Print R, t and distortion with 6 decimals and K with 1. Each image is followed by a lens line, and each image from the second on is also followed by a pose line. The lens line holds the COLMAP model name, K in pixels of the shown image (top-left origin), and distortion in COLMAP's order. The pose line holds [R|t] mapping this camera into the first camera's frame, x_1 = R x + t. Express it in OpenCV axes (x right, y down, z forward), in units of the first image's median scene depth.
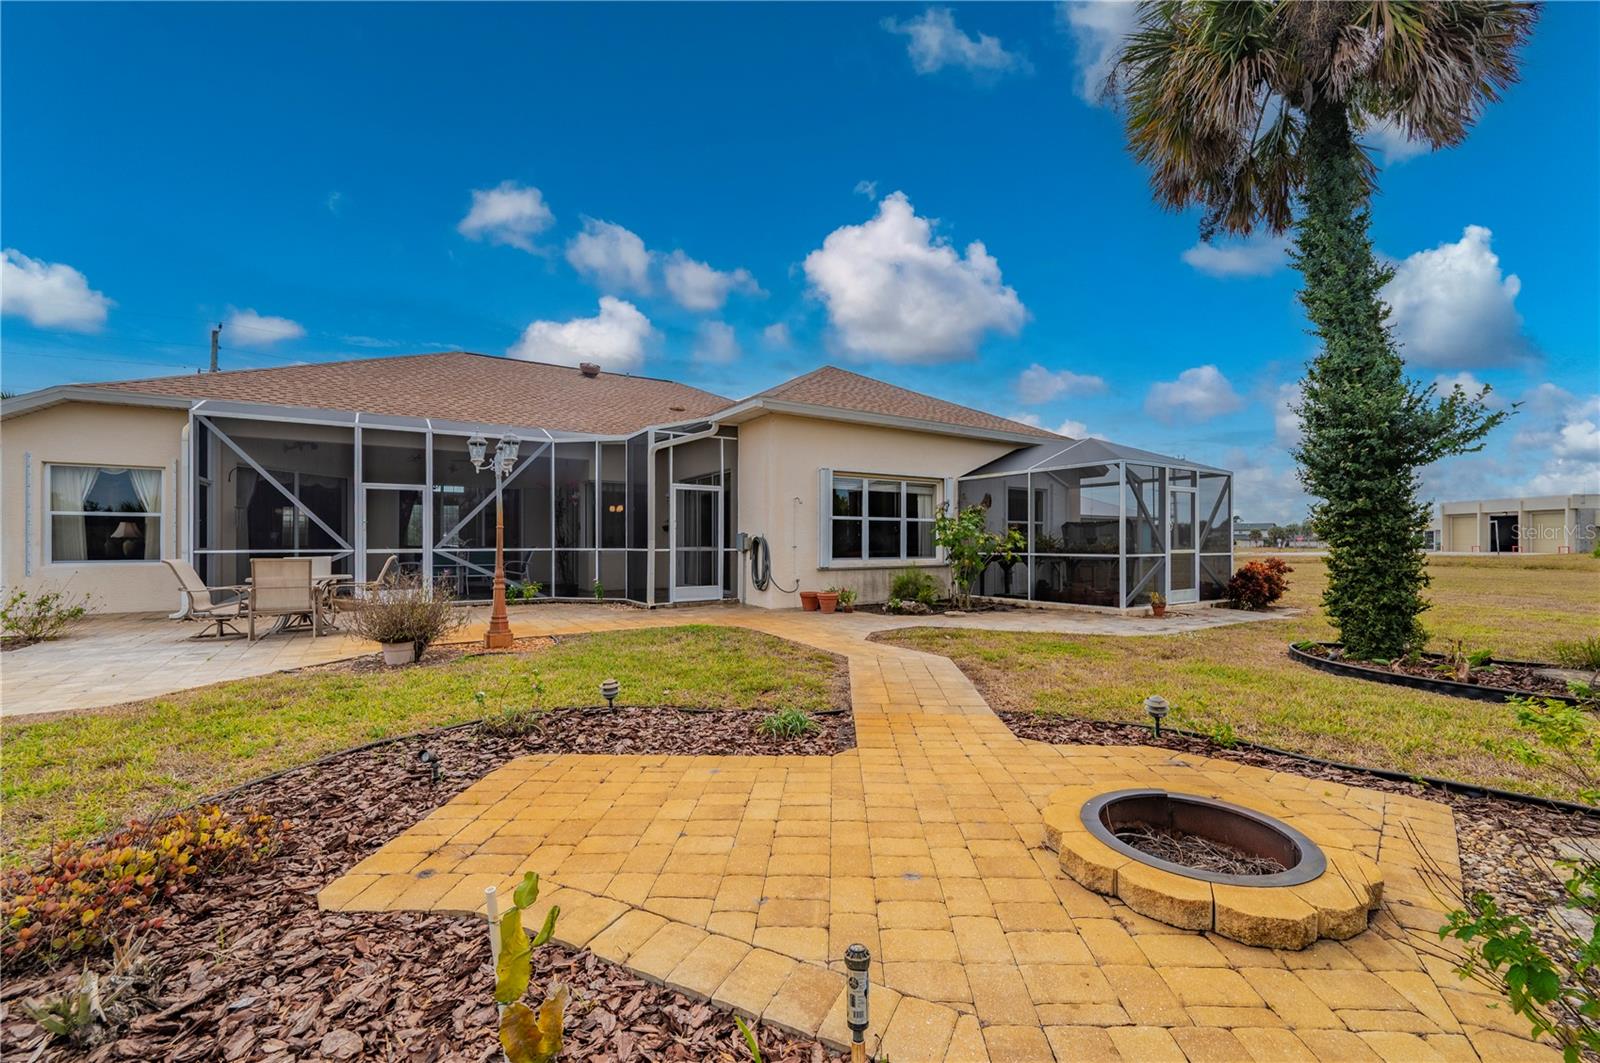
lens RADIAL K [[673.2, 0, 799.3], [0, 673.2, 537.5], [0, 0, 1]] dist [-0.000003, 0.000707]
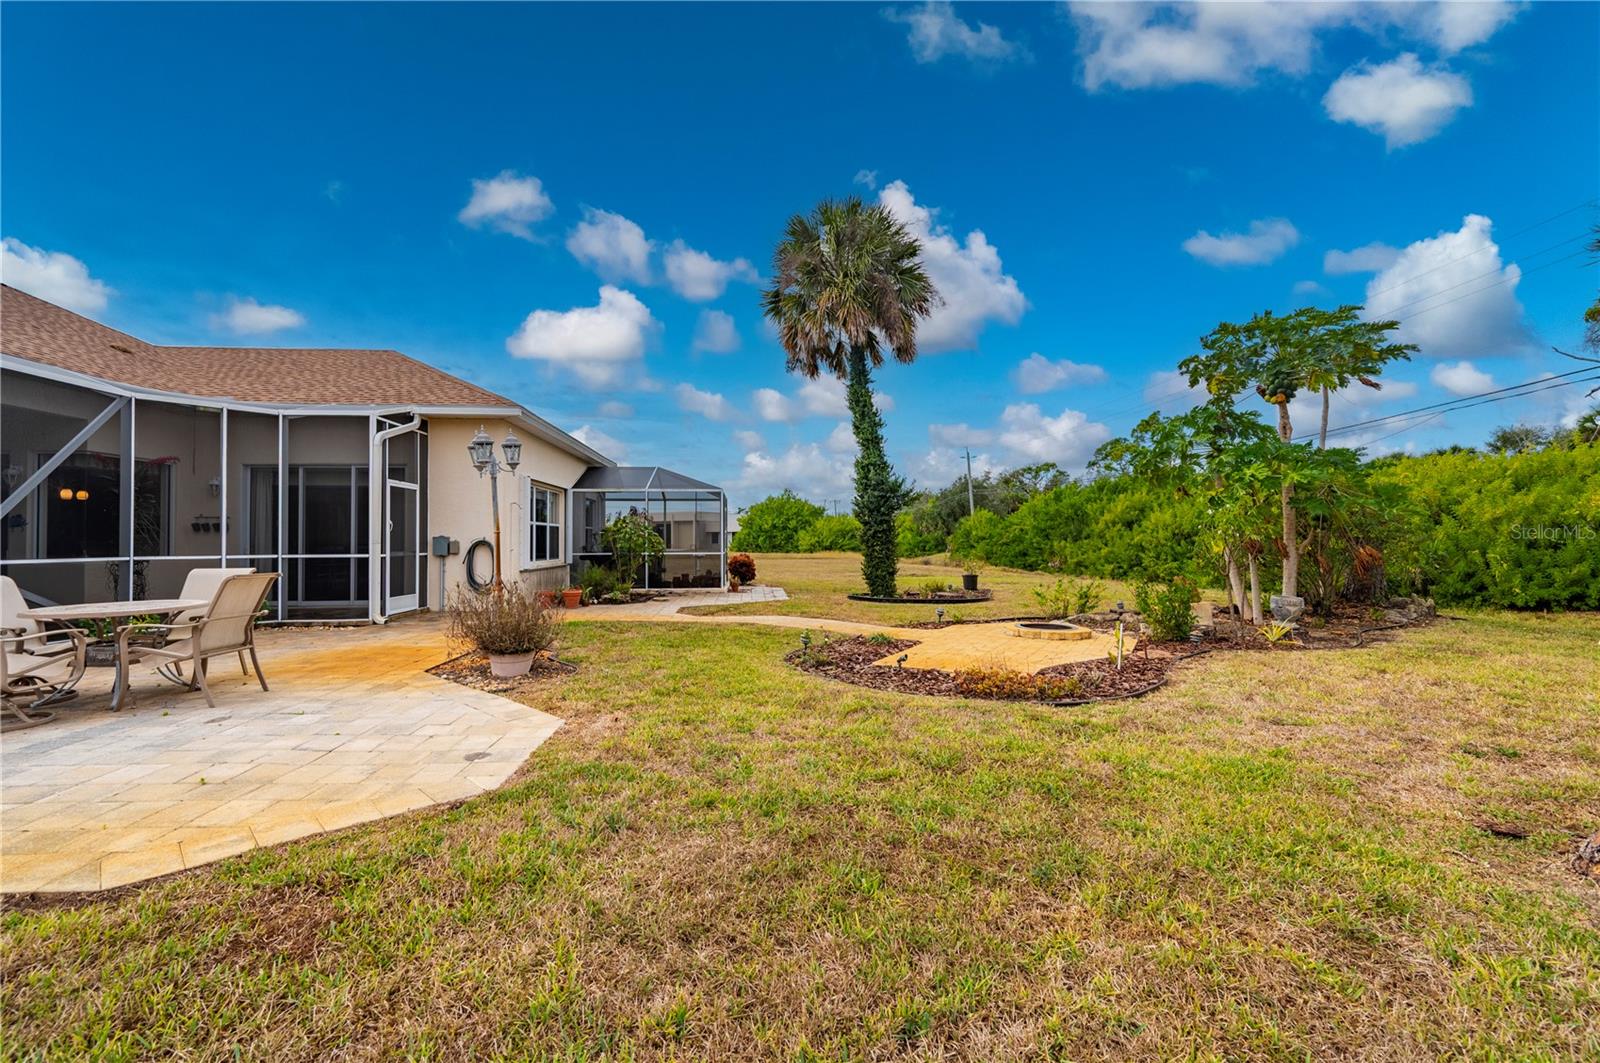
lens RADIAL K [[683.0, 0, 790.6], [0, 683.0, 531.6], [0, 0, 1]] dist [-0.001224, -0.000719]
pose [[0.488402, 0.011968, 0.872537, -0.692271], [-0.005345, 0.999928, -0.010723, -0.005486], [-0.872602, 0.000574, 0.488431, 0.107420]]
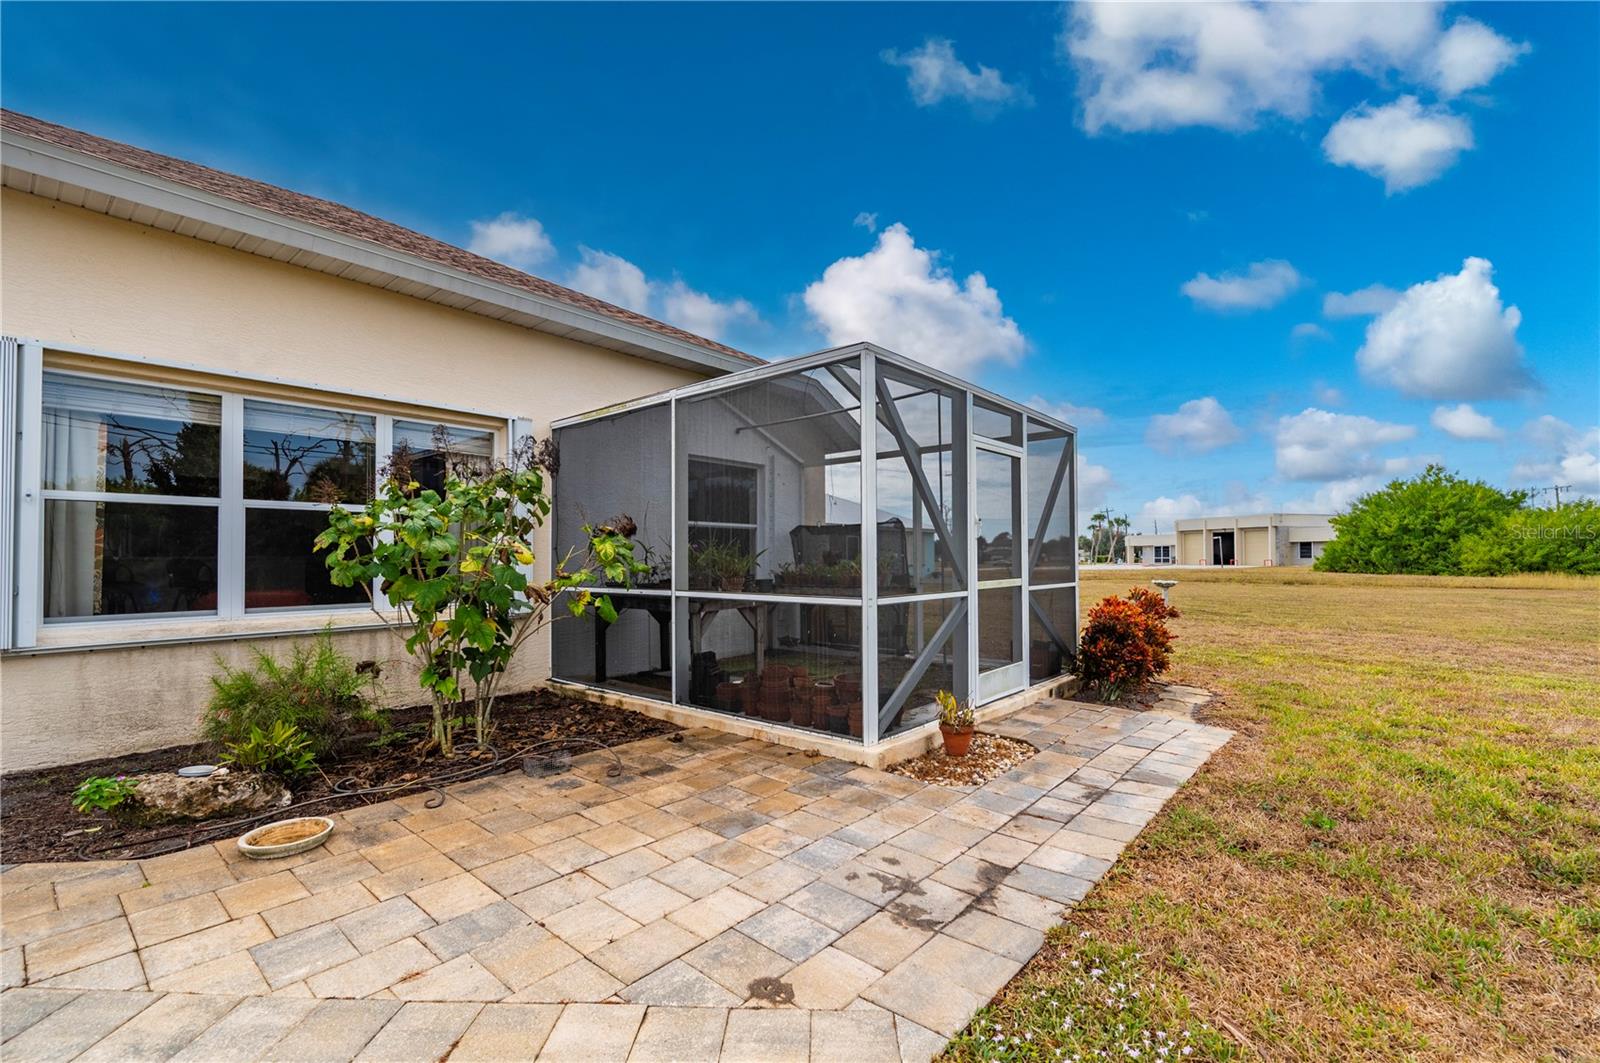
lens RADIAL K [[683.0, 0, 804.1], [0, 683.0, 542.7], [0, 0, 1]] dist [-0.001224, -0.000719]
pose [[0.958270, 0.002358, 0.285855, 0.300789], [0.002006, 0.999886, -0.014974, -0.000047], [-0.285858, 0.014922, 0.958156, 0.577010]]
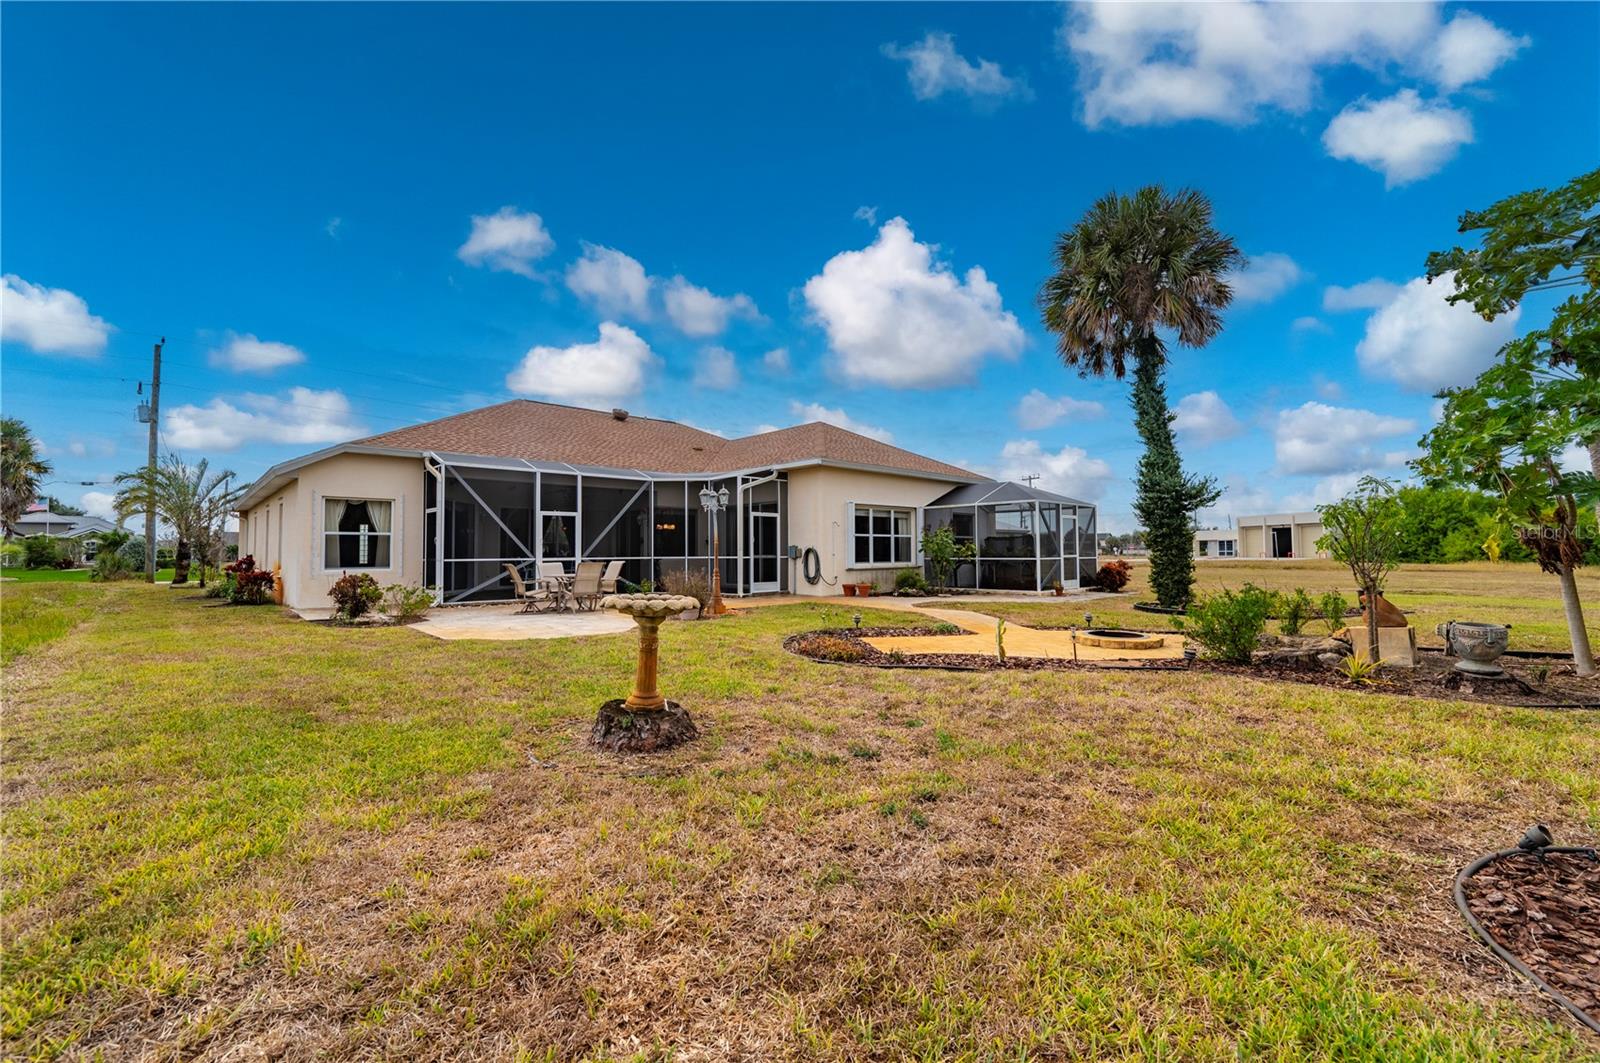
lens RADIAL K [[683.0, 0, 784.7], [0, 683.0, 520.8], [0, 0, 1]] dist [-0.001224, -0.000719]
pose [[0.985416, 0.002421, 0.170144, -0.362632], [0.004312, 0.999222, -0.039196, -0.002370], [-0.170106, 0.039358, 0.984639, -0.468760]]
